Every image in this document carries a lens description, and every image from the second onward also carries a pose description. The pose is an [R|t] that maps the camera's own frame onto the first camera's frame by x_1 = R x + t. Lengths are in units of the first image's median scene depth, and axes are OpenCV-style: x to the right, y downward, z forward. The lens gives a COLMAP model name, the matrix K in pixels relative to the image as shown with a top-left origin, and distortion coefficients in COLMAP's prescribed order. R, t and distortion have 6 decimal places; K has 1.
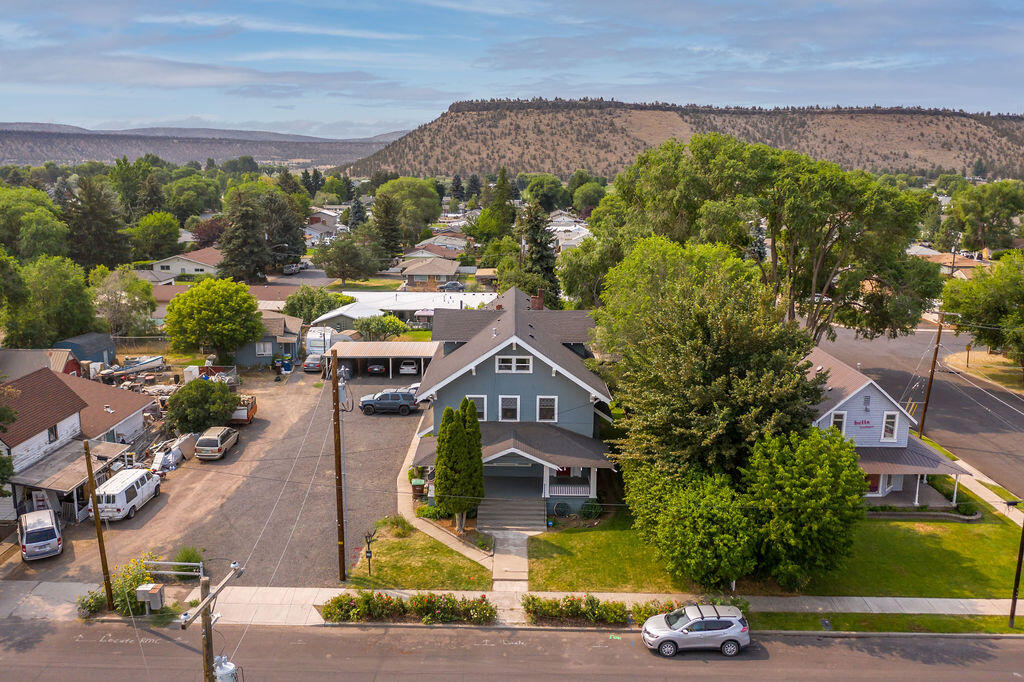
lens RADIAL K [[813.1, 0, 512.0], [0, 813.1, 341.0], [0, 0, 1]] dist [-0.005058, 0.002625]
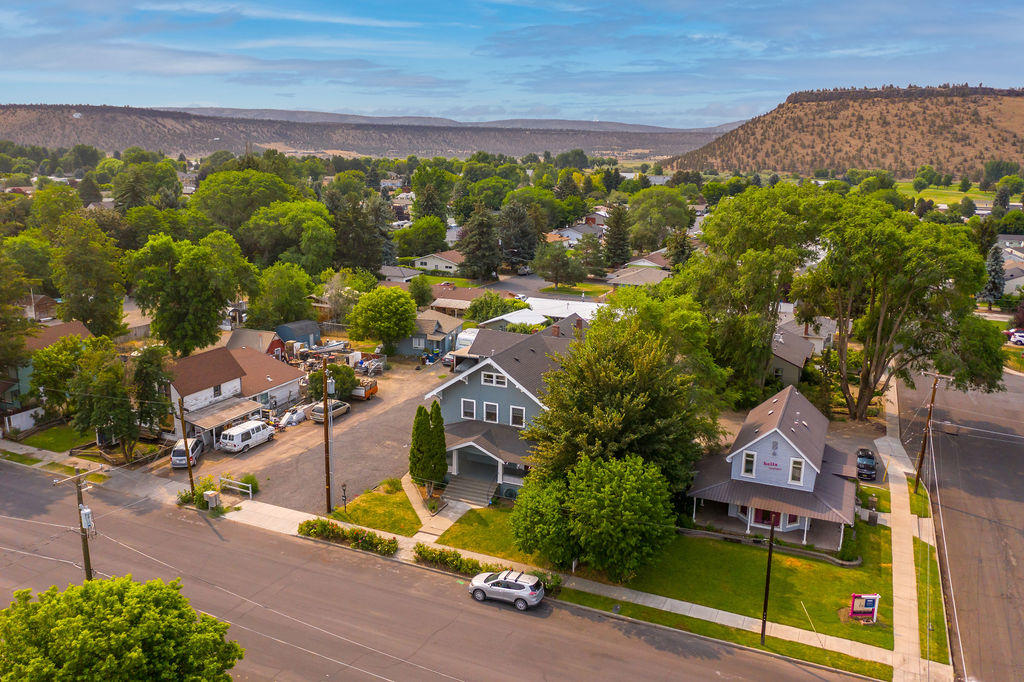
lens RADIAL K [[813.1, 0, 512.0], [0, 813.1, 341.0], [0, 0, 1]] dist [-0.005058, 0.002625]
pose [[0.916813, 0.093075, -0.388319, 0.463571], [-0.087711, 0.995646, 0.031560, -0.067048], [0.389566, 0.005125, 0.920984, -0.170573]]
